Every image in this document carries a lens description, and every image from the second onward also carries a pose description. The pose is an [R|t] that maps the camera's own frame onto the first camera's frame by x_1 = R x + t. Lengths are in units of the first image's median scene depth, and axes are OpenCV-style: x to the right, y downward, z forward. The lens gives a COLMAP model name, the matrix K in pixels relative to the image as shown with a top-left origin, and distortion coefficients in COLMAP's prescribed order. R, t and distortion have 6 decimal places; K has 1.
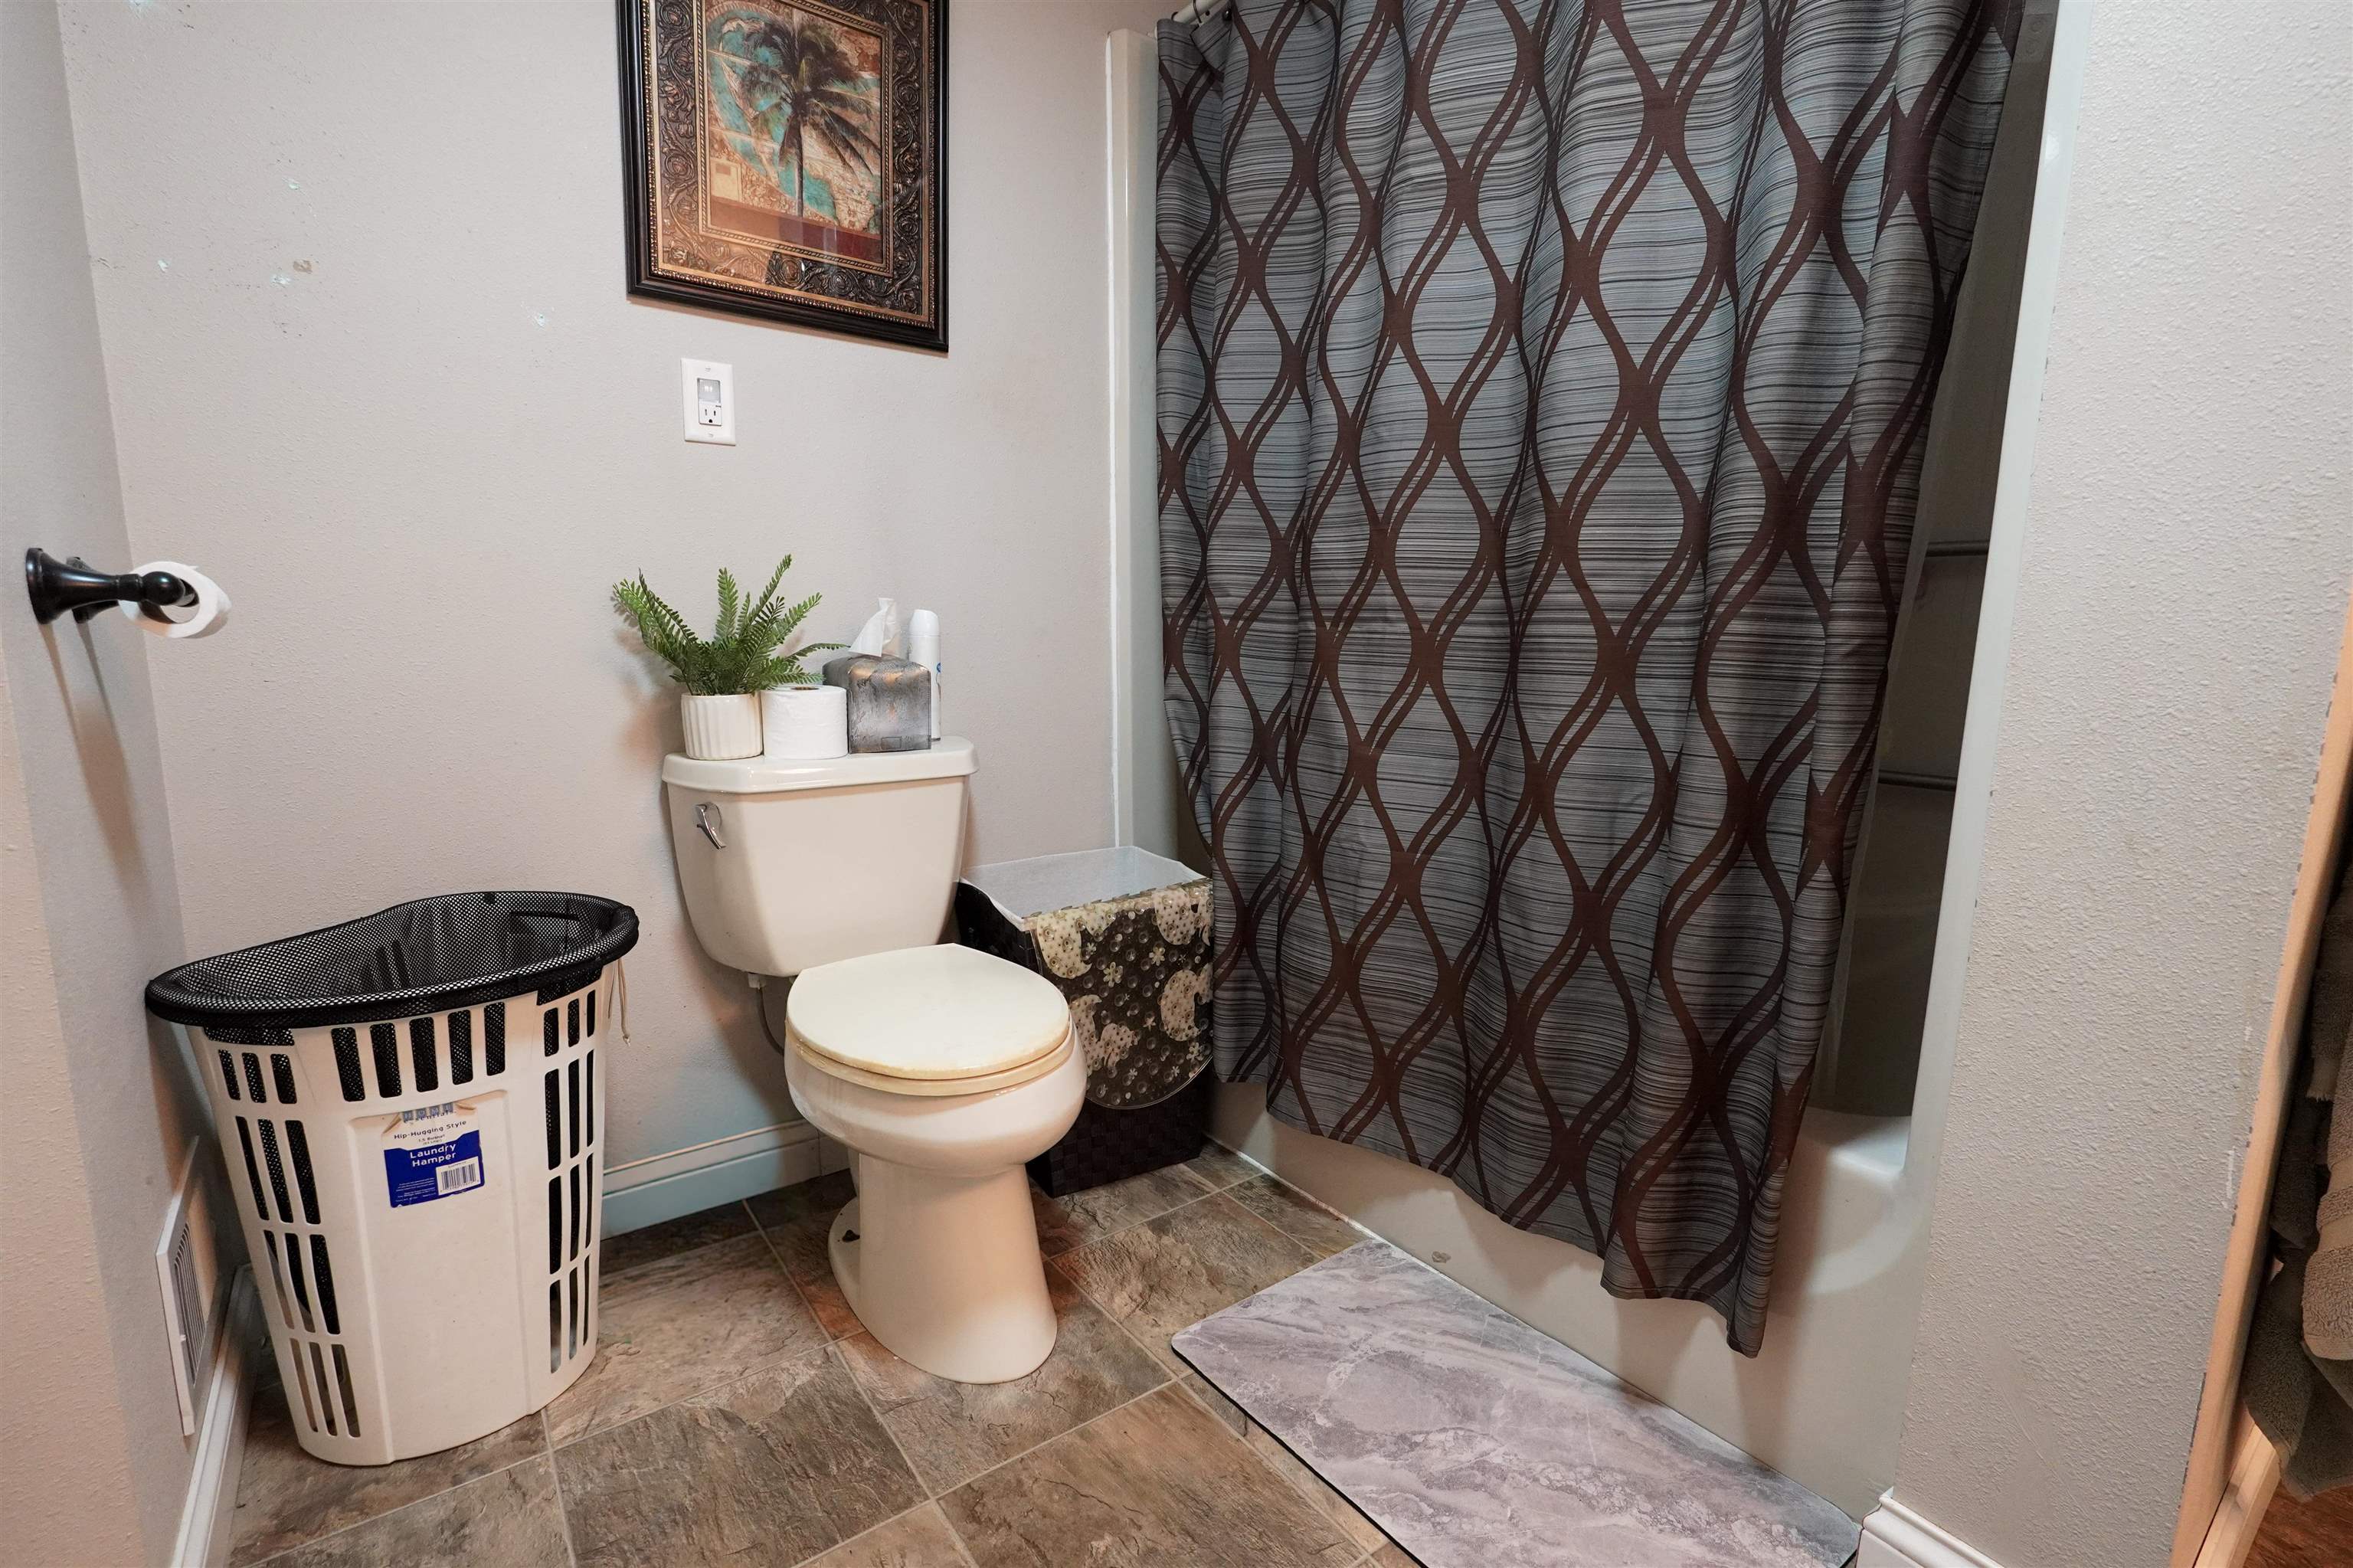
lens RADIAL K [[1096.8, 0, 1170.3], [0, 1096.8, 784.7], [0, 0, 1]] dist [-0.003362, 0.000145]
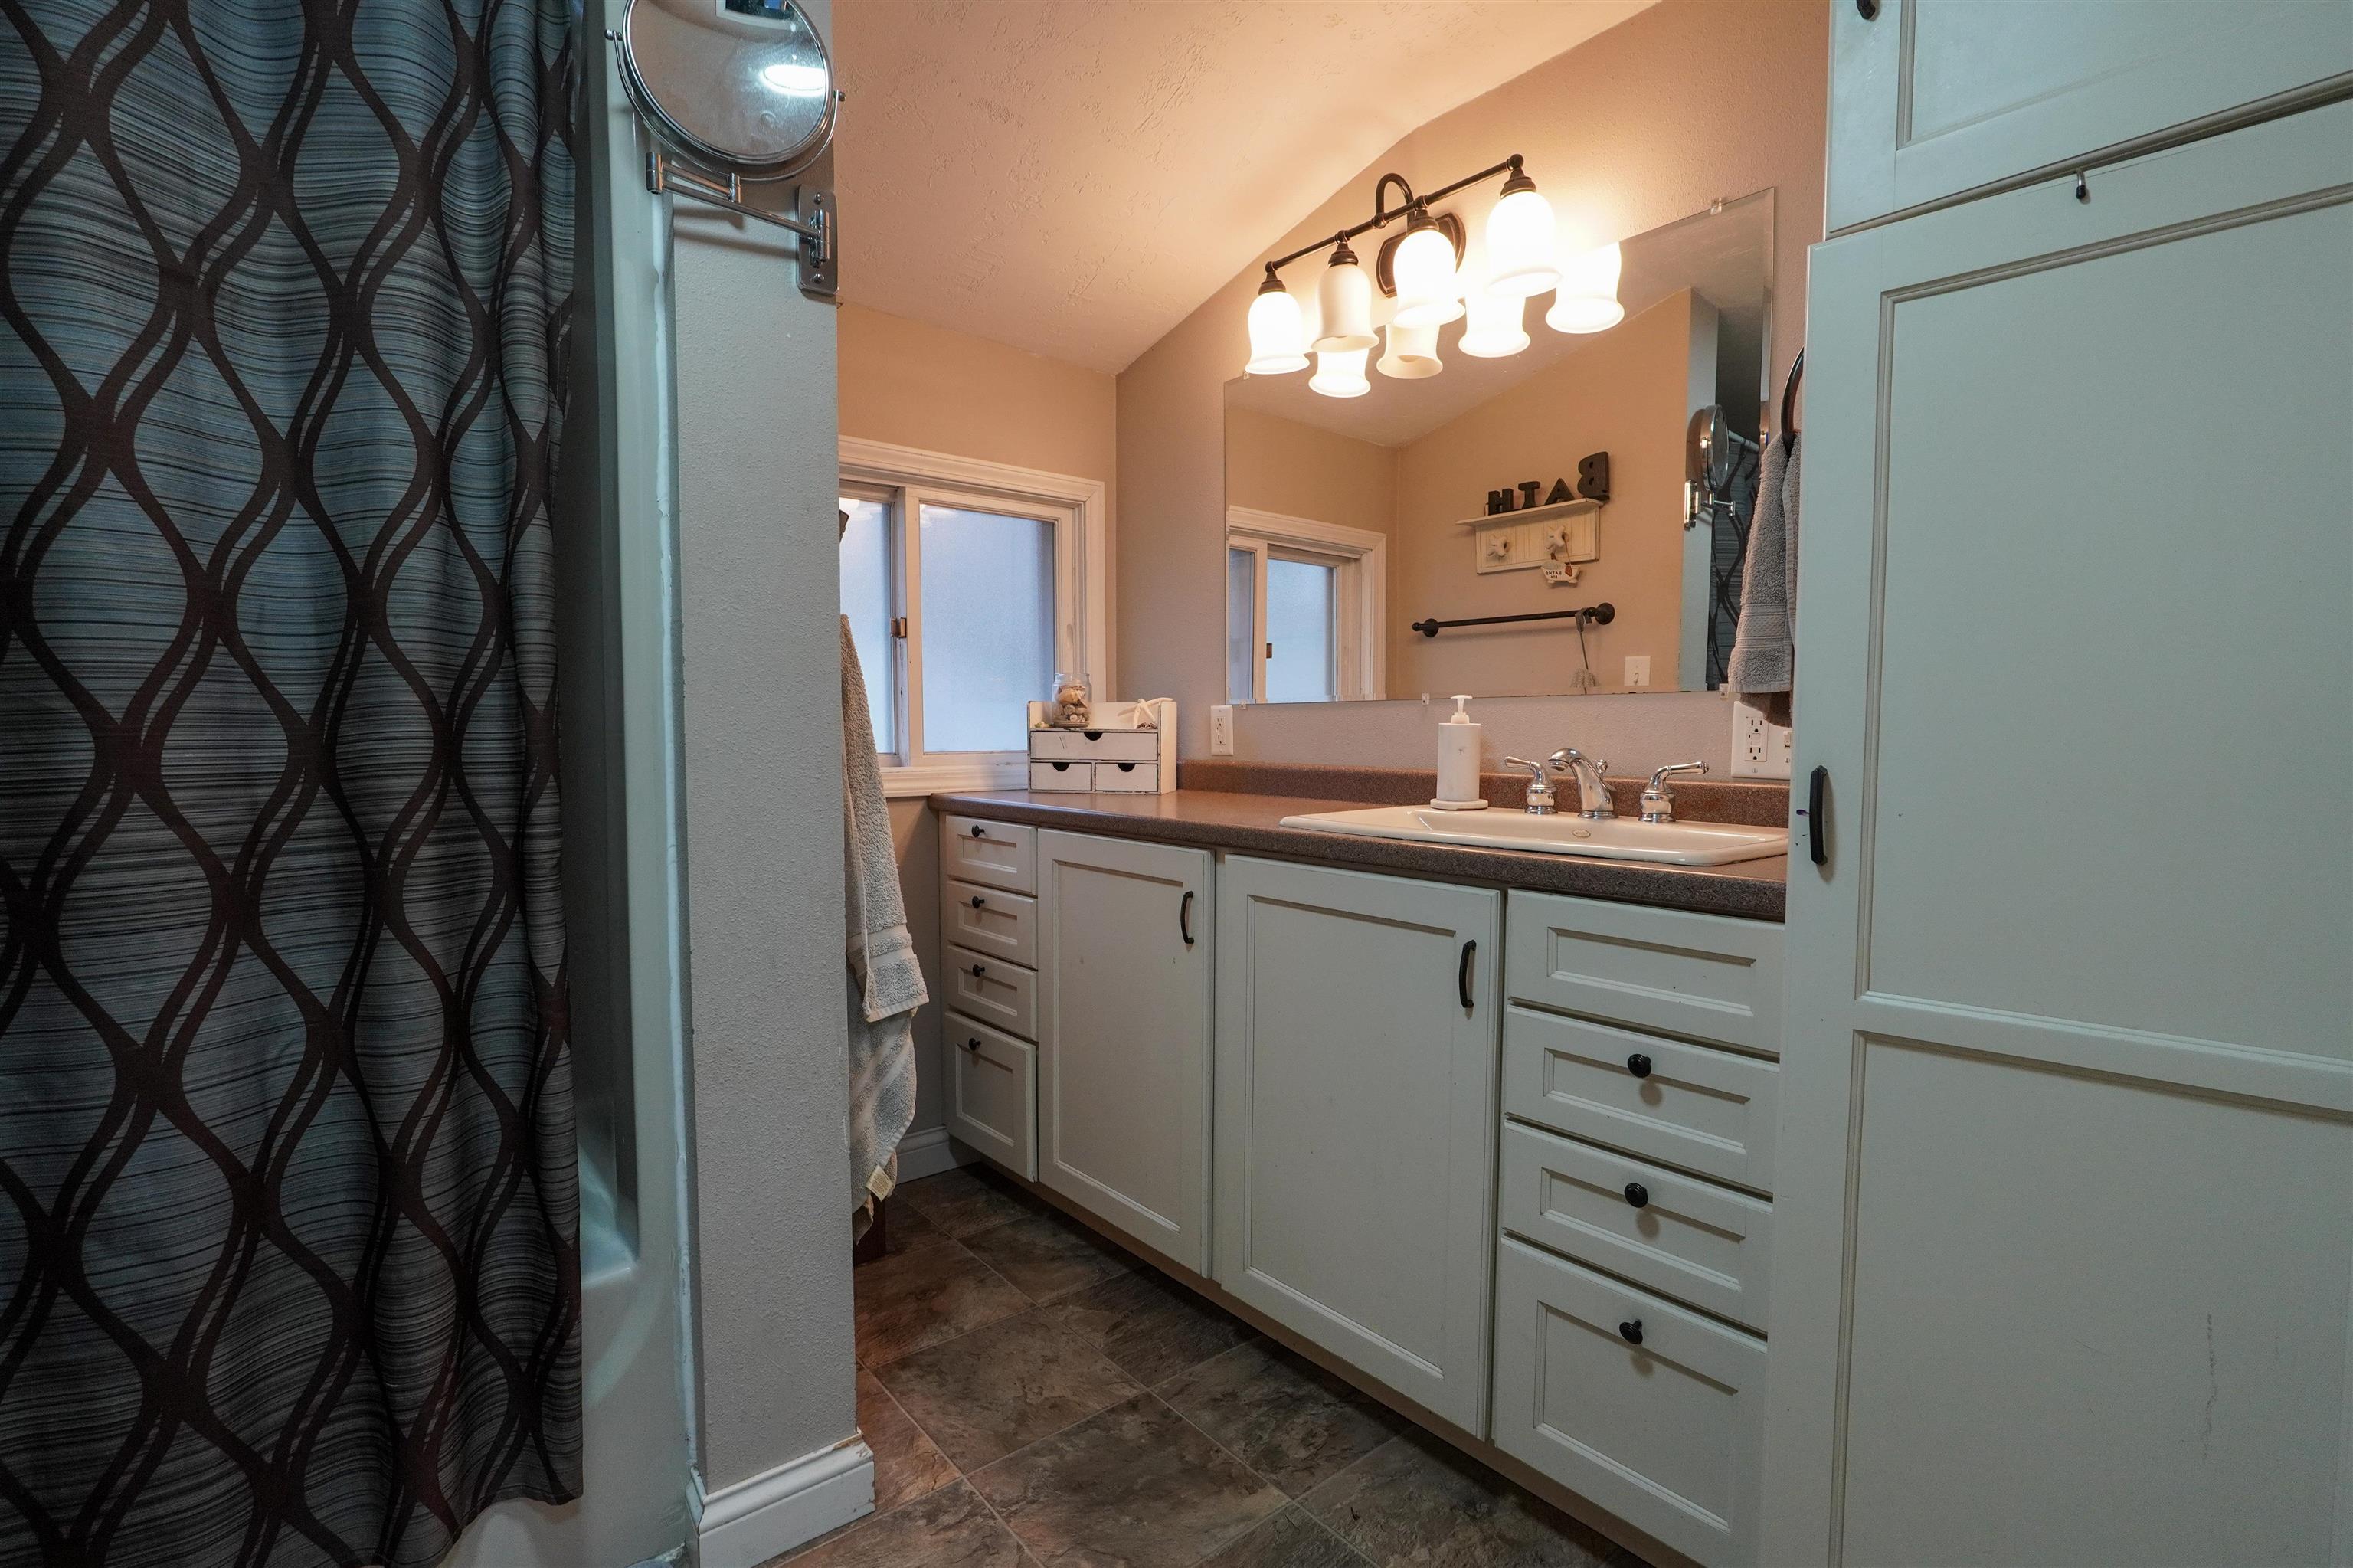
lens RADIAL K [[1096.8, 0, 1170.3], [0, 1096.8, 784.7], [0, 0, 1]] dist [-0.003362, 0.000145]
pose [[-0.071136, -0.076589, 0.994522, -0.500688], [0.150162, 0.984863, 0.086586, -0.170683], [-0.986099, 0.155499, -0.058558, 0.317270]]
